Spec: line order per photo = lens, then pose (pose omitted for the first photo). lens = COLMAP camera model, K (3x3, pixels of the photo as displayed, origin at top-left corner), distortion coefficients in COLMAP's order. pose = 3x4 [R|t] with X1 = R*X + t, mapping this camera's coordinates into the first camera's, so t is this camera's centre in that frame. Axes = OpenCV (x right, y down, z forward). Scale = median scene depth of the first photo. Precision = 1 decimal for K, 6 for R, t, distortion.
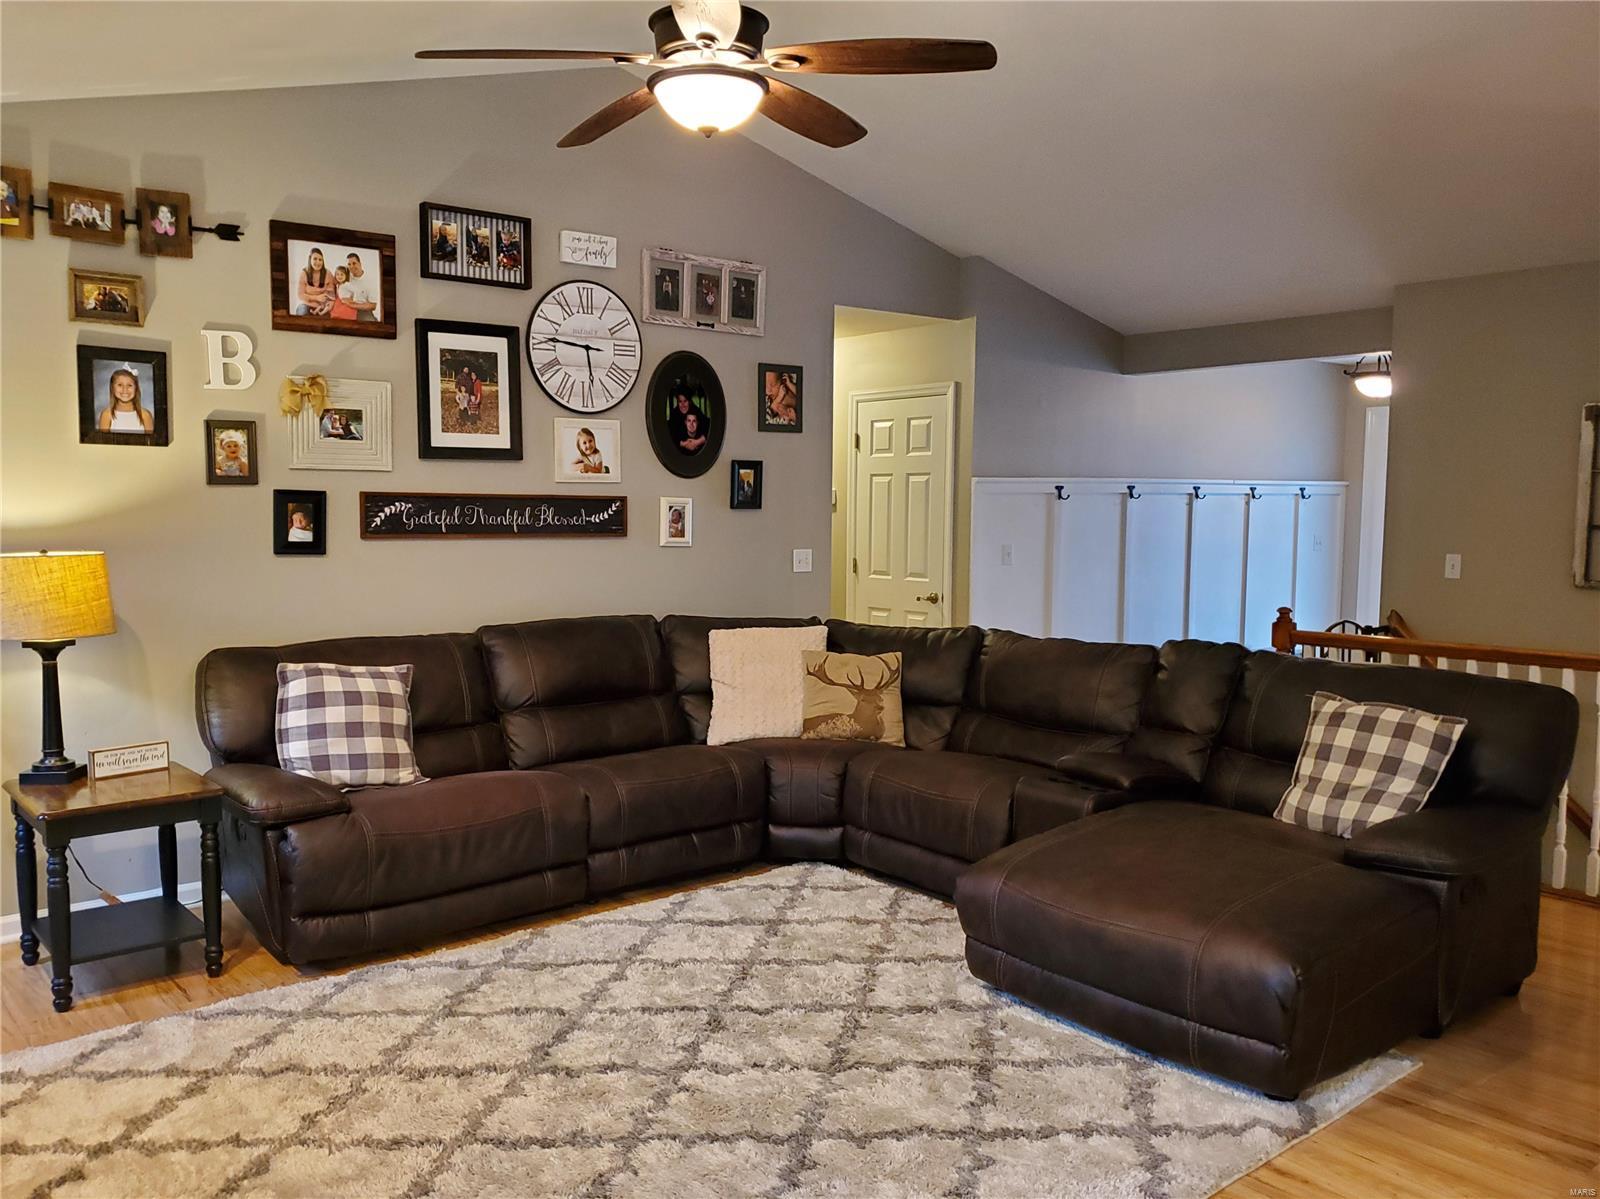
lens RADIAL K [[1294.7, 0, 796.5], [0, 1294.7, 602.7], [0, 0, 1]] dist [-0.012329, 0.056476]
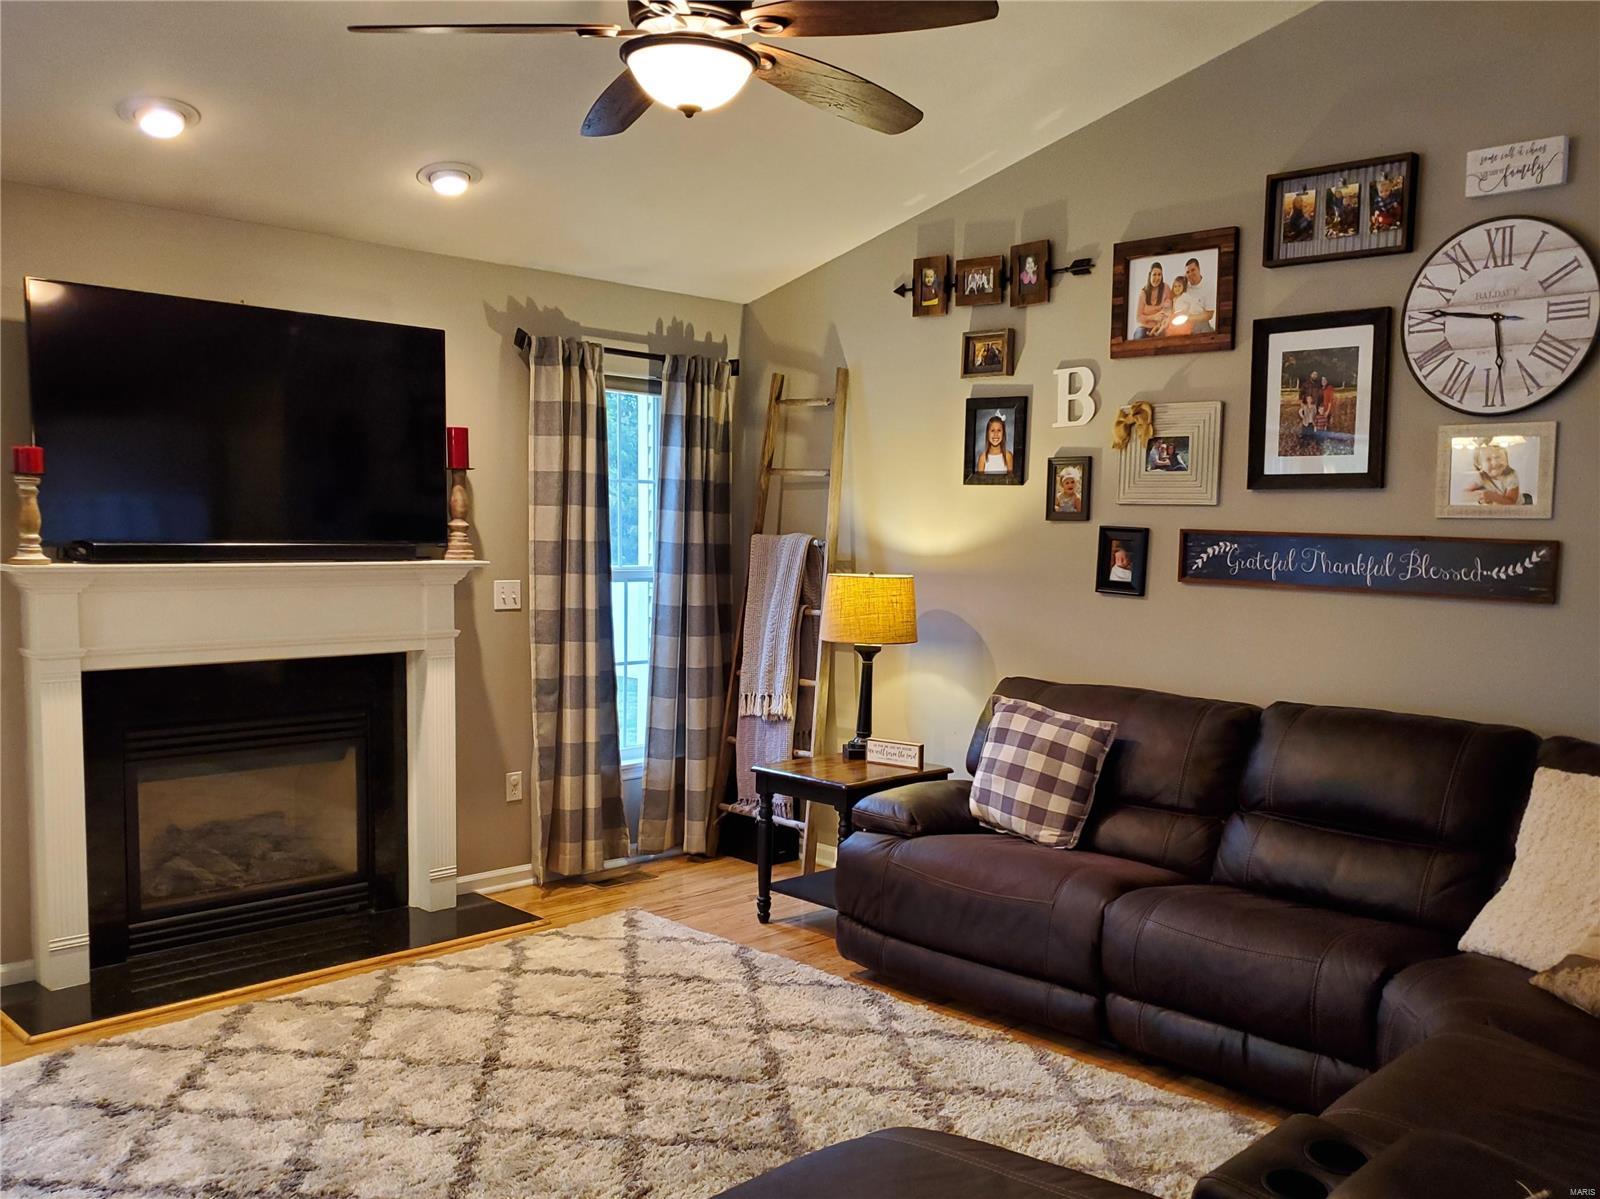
lens RADIAL K [[1377.4, 0, 801.9], [0, 1377.4, 667.2], [0, 0, 1]] dist [0.006012, -0.002581]
pose [[0.136026, 0.099311, -0.985715, 0.576231], [-0.099925, 0.991264, 0.086080, -0.048117], [0.985653, 0.086788, 0.144761, 0.625836]]
